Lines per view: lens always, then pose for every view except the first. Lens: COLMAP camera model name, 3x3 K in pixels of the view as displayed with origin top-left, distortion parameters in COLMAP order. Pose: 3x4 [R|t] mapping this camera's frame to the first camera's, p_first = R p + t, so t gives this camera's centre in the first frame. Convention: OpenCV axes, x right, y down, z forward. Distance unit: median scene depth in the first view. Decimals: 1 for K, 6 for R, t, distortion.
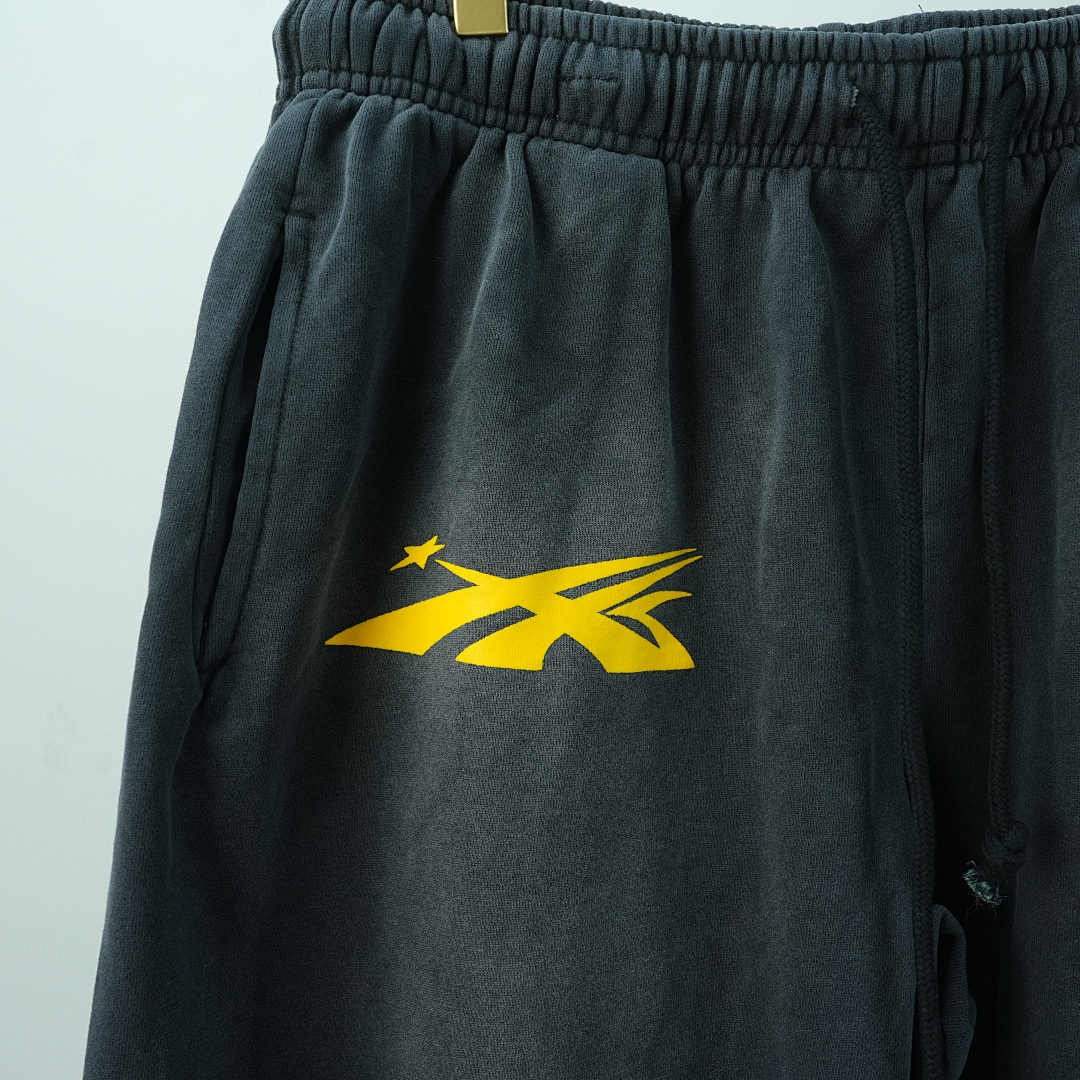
lens RADIAL K [[1247.0, 0, 540.0], [0, 1247.0, 540.0], [0, 0, 1]] dist [-0.009727, 0.022396]
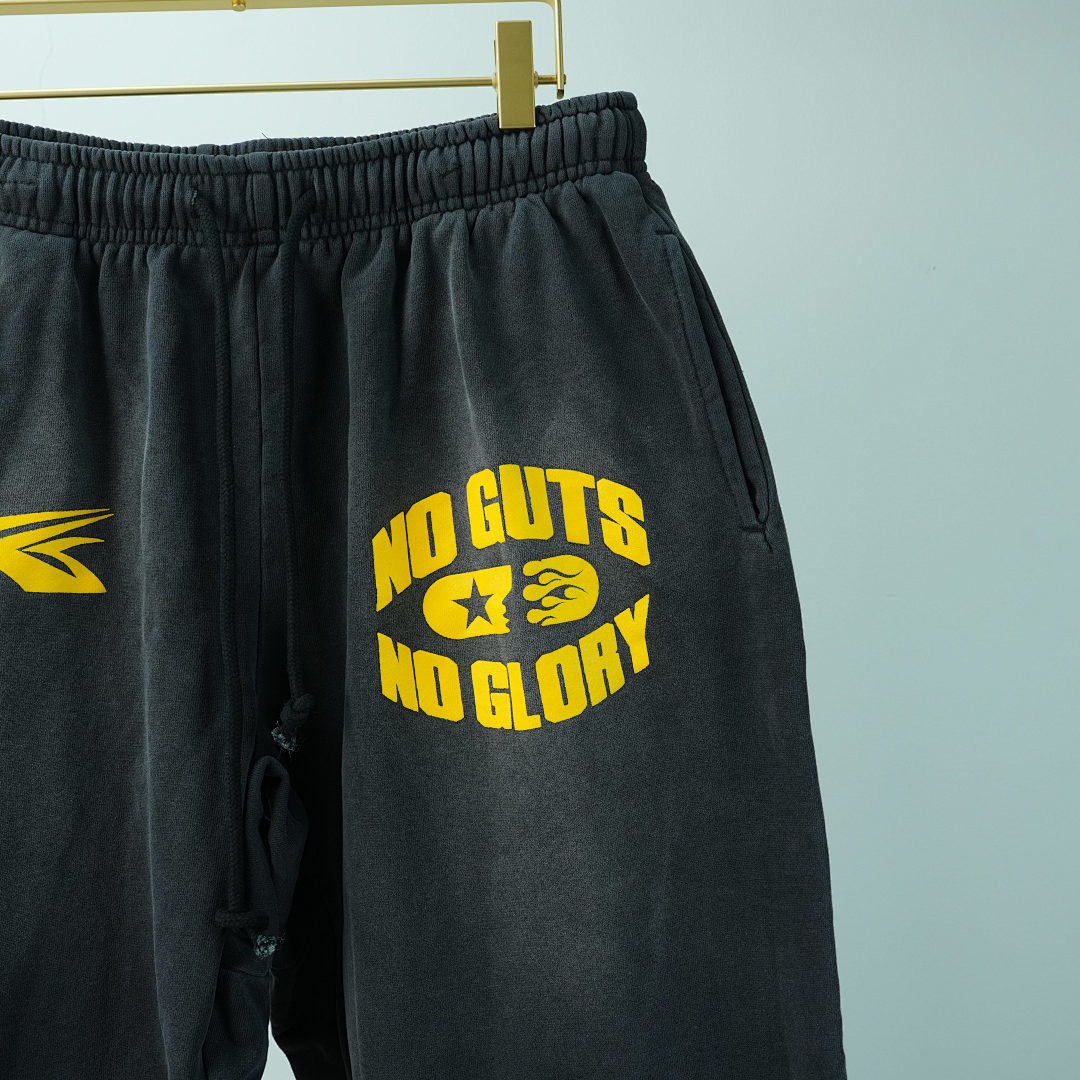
lens RADIAL K [[1247.0, 0, 540.0], [0, 1247.0, 540.0], [0, 0, 1]] dist [-0.009727, 0.022396]
pose [[0.999121, -0.000186, 0.041911, 0.589063], [0.001347, 0.999616, -0.027688, 0.087411], [-0.041890, 0.027720, 0.998738, -0.465401]]
